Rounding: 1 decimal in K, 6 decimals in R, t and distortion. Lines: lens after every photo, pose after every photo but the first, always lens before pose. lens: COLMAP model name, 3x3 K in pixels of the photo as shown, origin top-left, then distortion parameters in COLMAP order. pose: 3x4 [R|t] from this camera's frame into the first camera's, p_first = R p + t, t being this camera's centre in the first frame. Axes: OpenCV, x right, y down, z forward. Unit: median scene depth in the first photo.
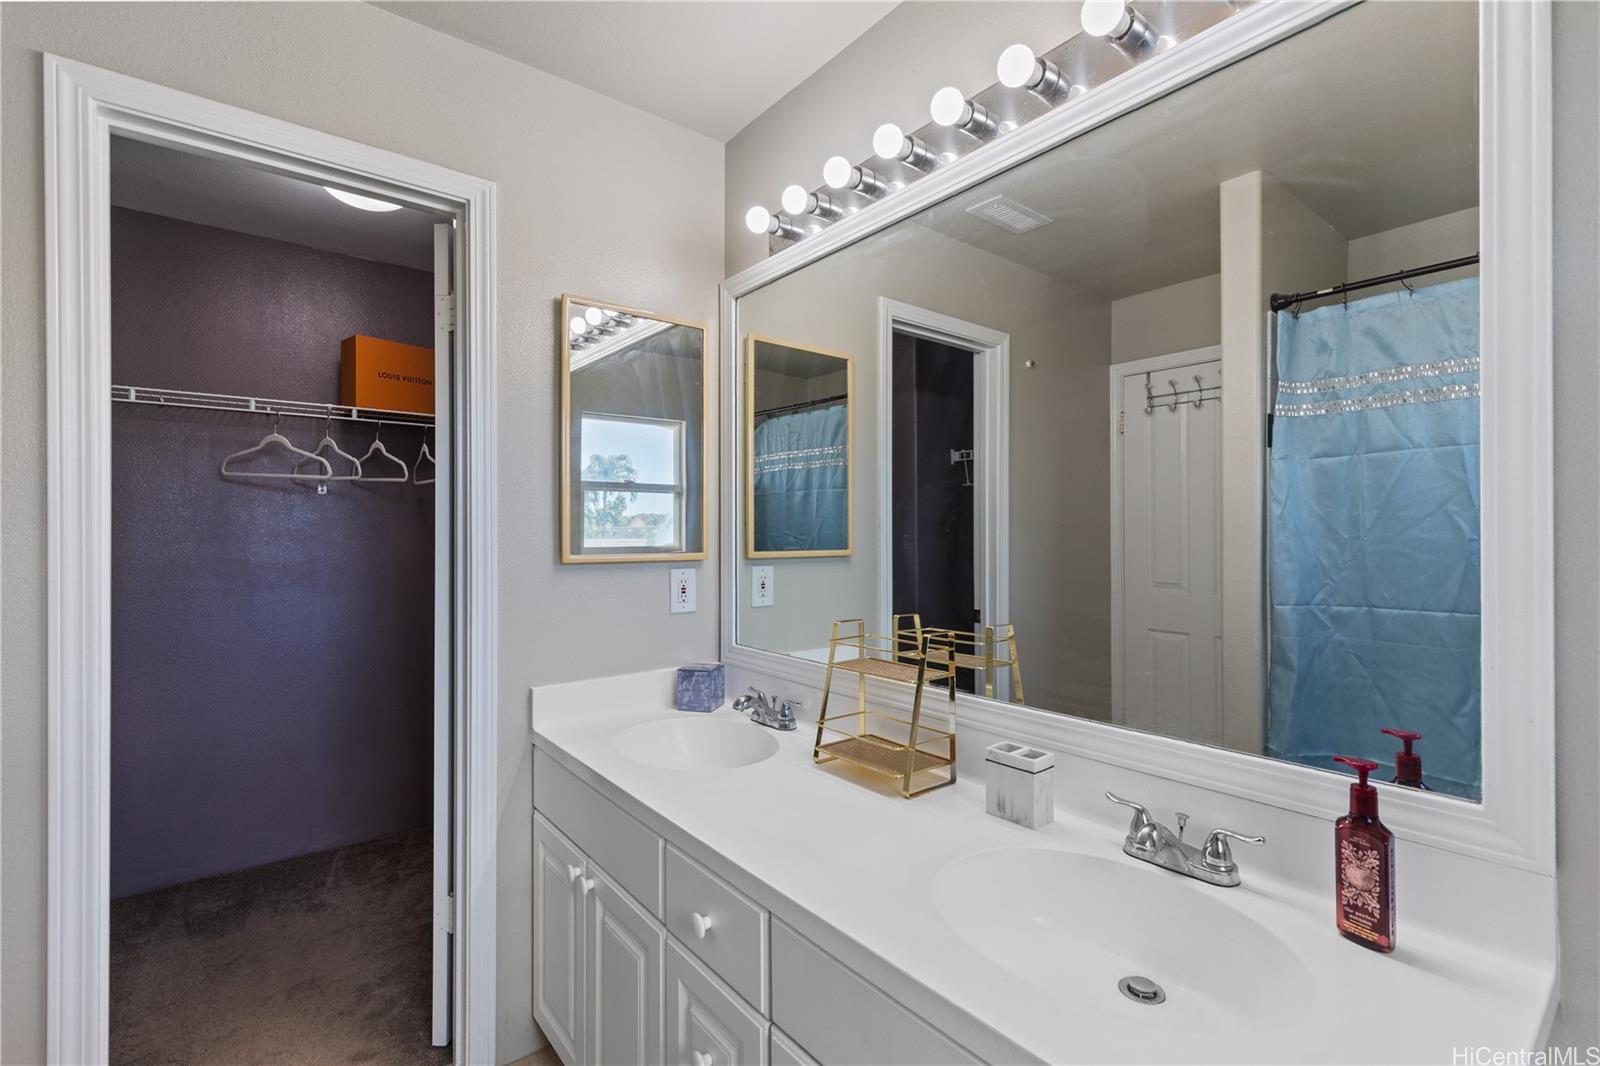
lens RADIAL K [[720.9, 0, 814.8], [0, 720.9, 534.7], [0, 0, 1]] dist [0.009383, -0.000214]
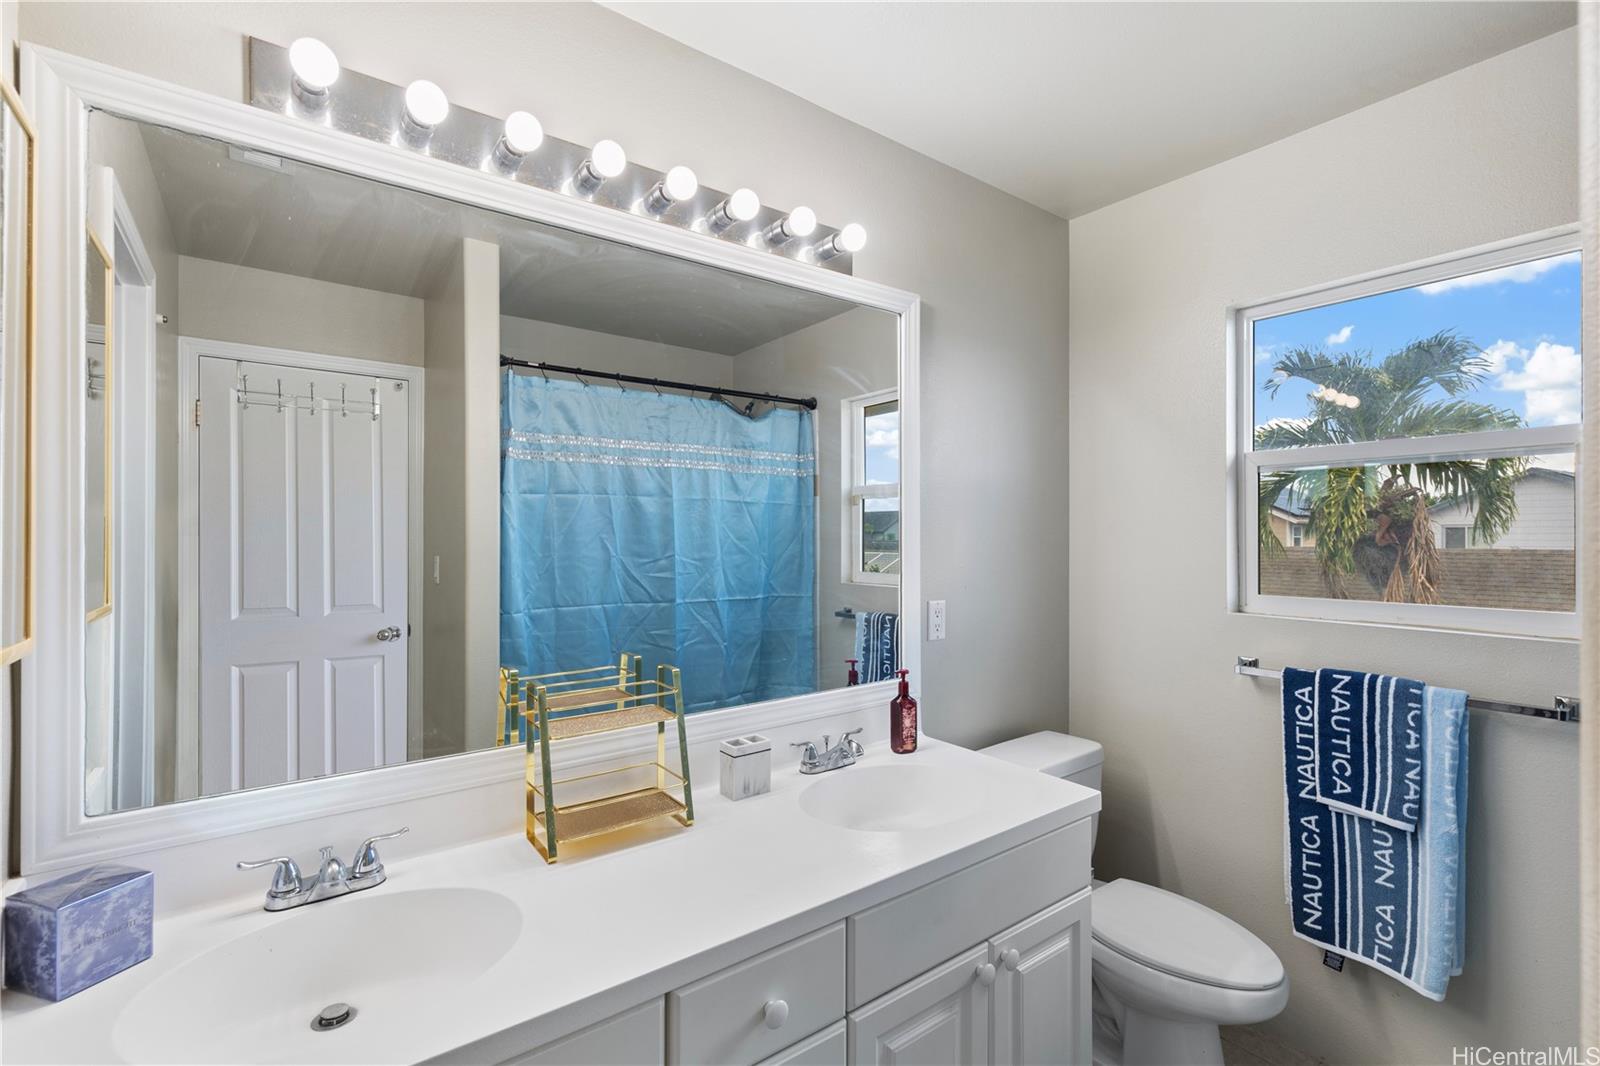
lens RADIAL K [[720.9, 0, 811.6], [0, 720.9, 528.8], [0, 0, 1]] dist [0.009383, -0.000214]
pose [[0.029346, 0.006272, 0.999550, -0.581292], [-0.002713, 0.999977, -0.006195, -0.040873], [-0.999566, -0.002530, 0.029362, 0.493190]]
